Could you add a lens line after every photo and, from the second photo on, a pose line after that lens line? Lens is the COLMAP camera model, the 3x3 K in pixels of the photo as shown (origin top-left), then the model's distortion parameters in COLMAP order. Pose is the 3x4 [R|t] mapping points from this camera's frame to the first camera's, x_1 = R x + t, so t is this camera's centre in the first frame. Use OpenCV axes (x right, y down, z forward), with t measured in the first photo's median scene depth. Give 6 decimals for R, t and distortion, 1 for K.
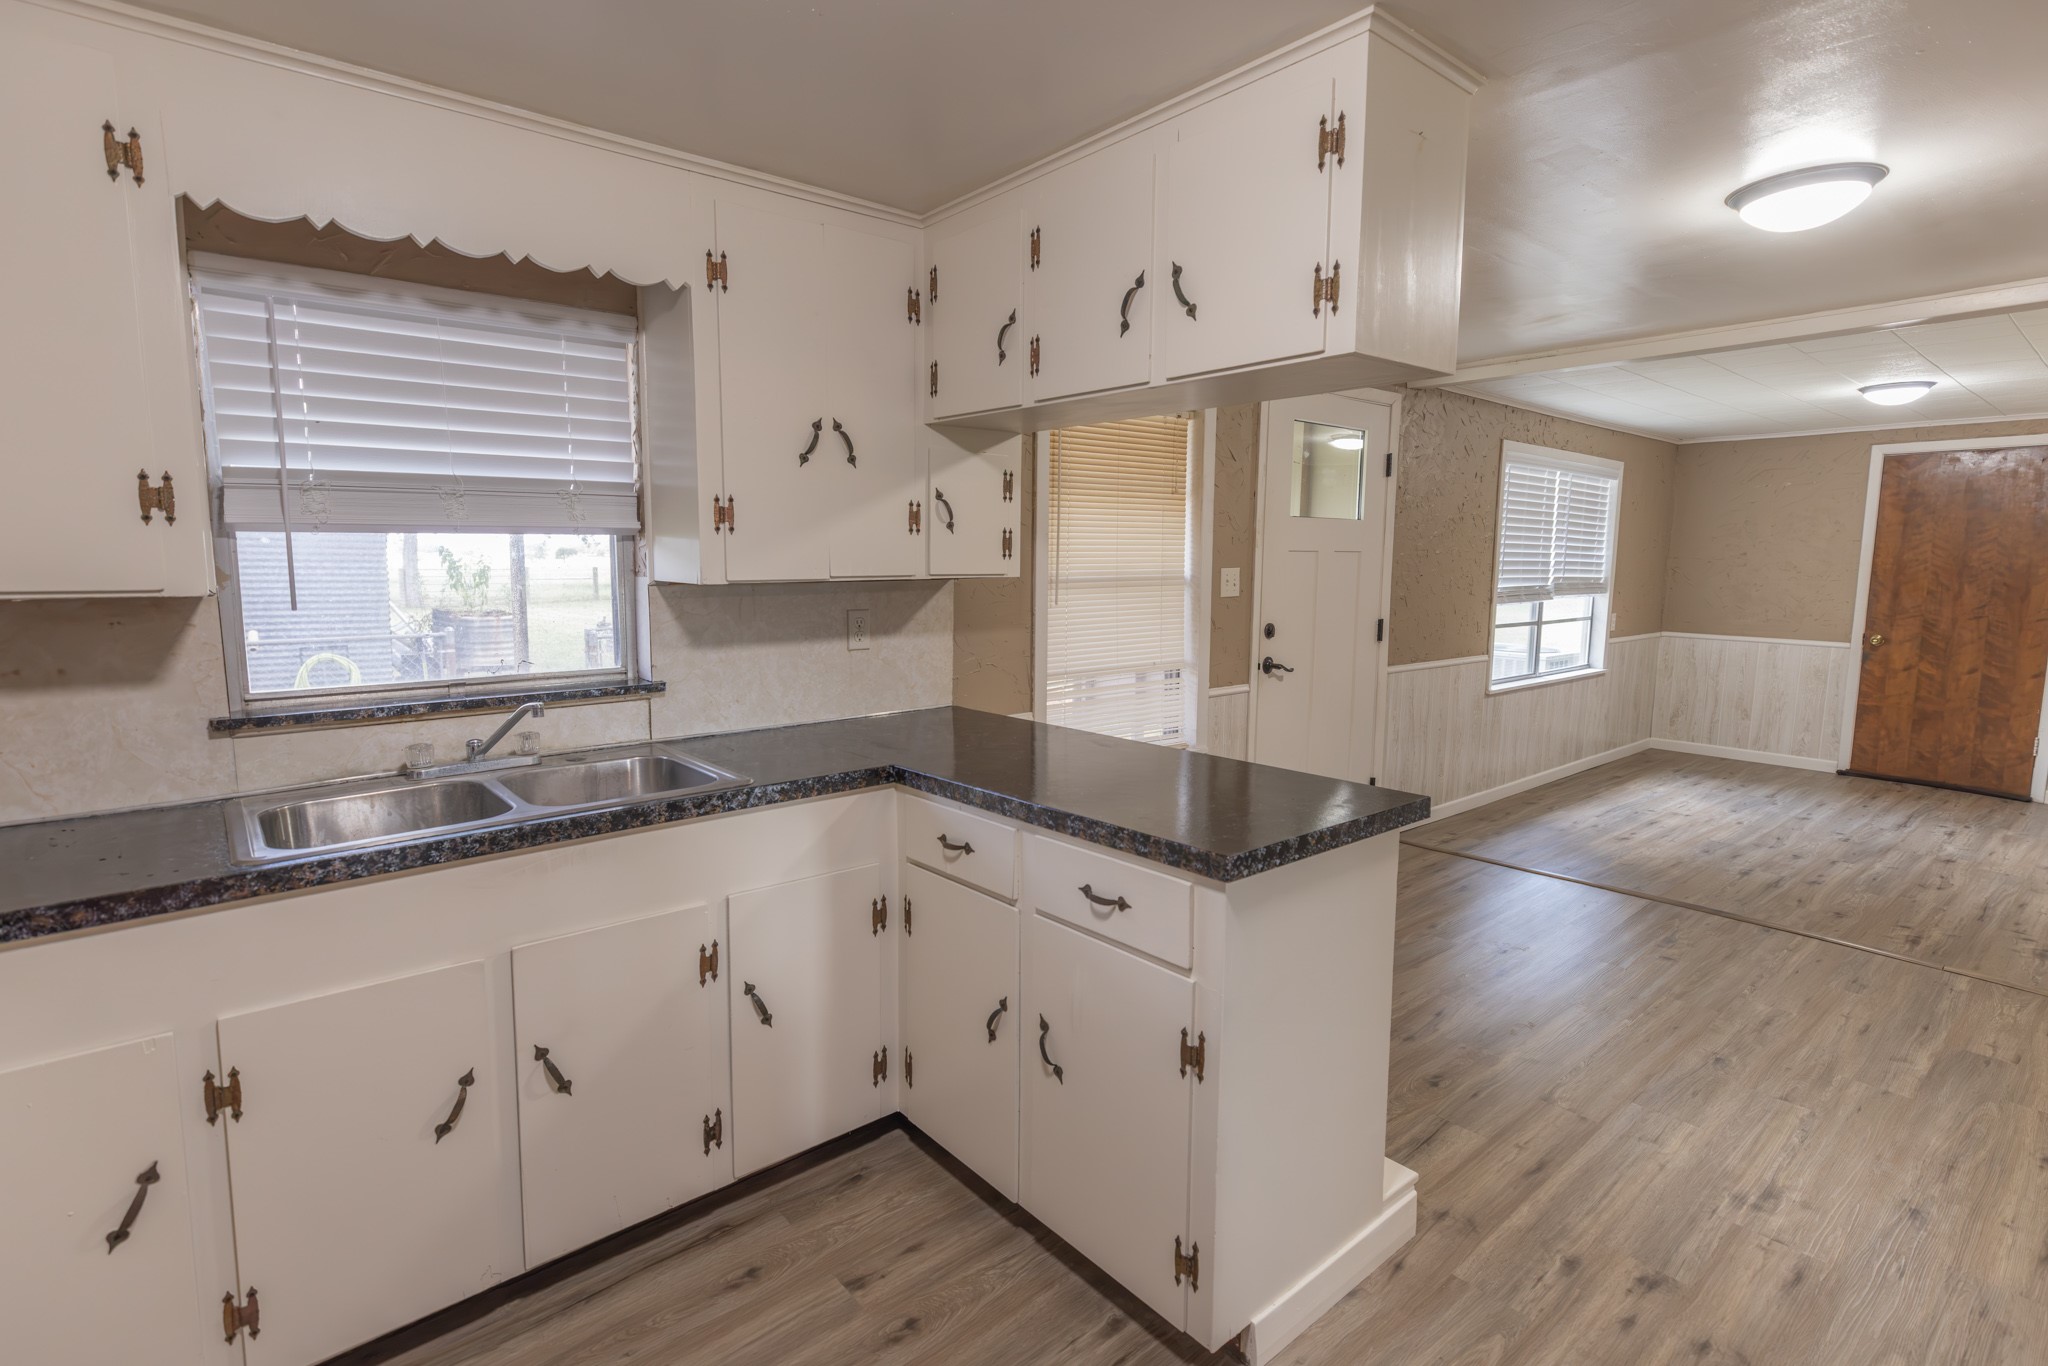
lens RADIAL K [[990.6, 0, 1023.6], [0, 990.6, 672.3], [0, 0, 1]] dist [0.003172, 0.000537]
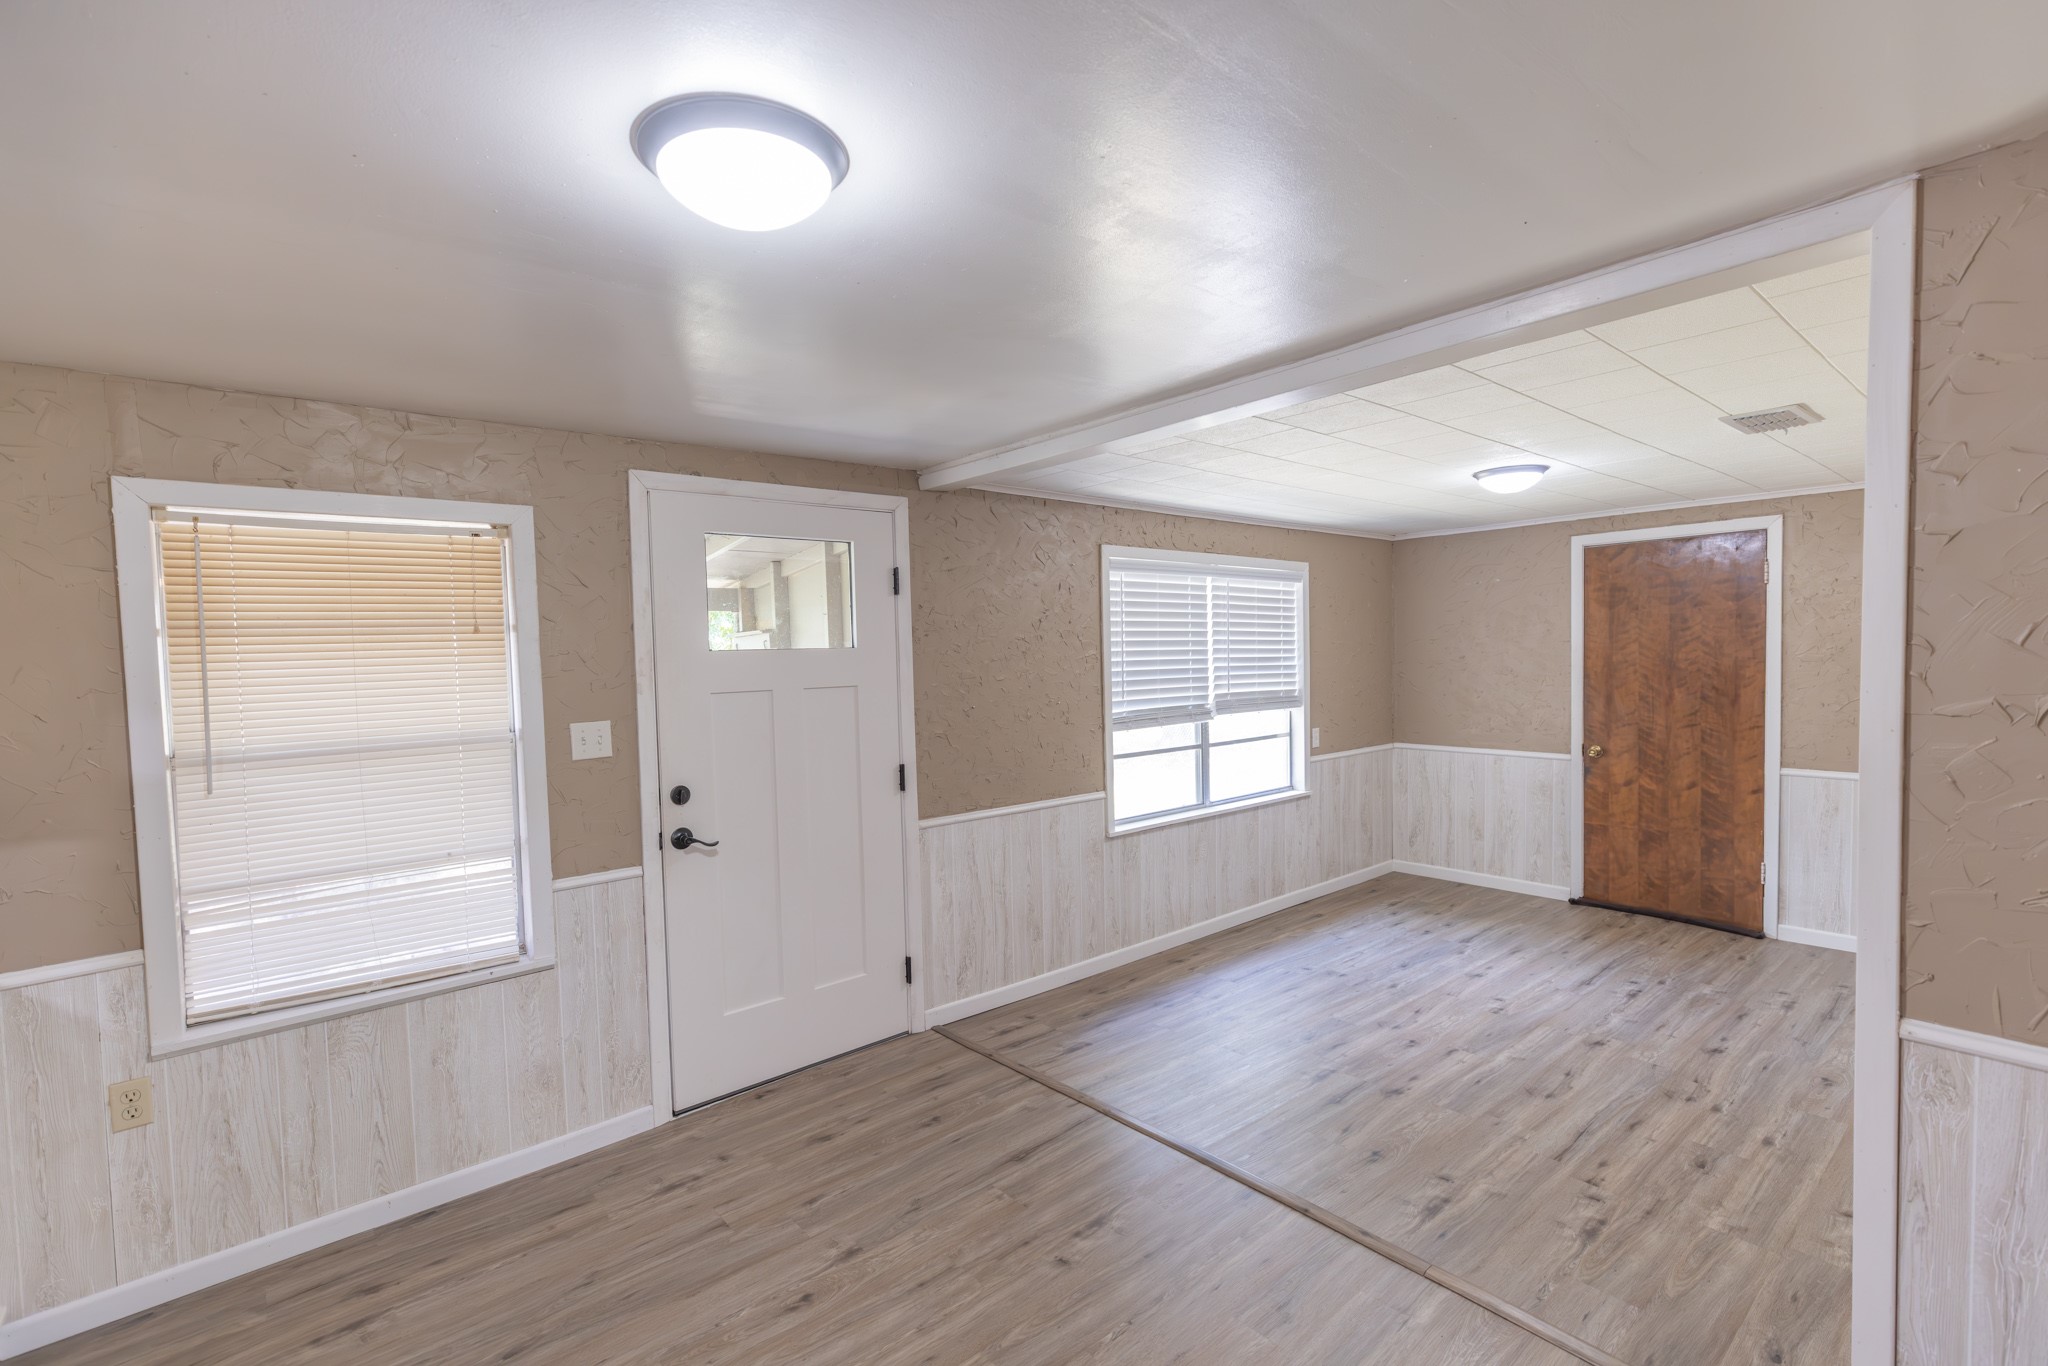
lens RADIAL K [[933.9, 0, 1018.8], [0, 933.9, 689.9], [0, 0, 1]] dist [-0.000531, -0.000316]
pose [[0.999508, -0.031216, 0.002903, 0.351949], [0.031347, 0.996587, -0.076366, -0.040723], [-0.000509, 0.076419, 0.997076, 0.165821]]
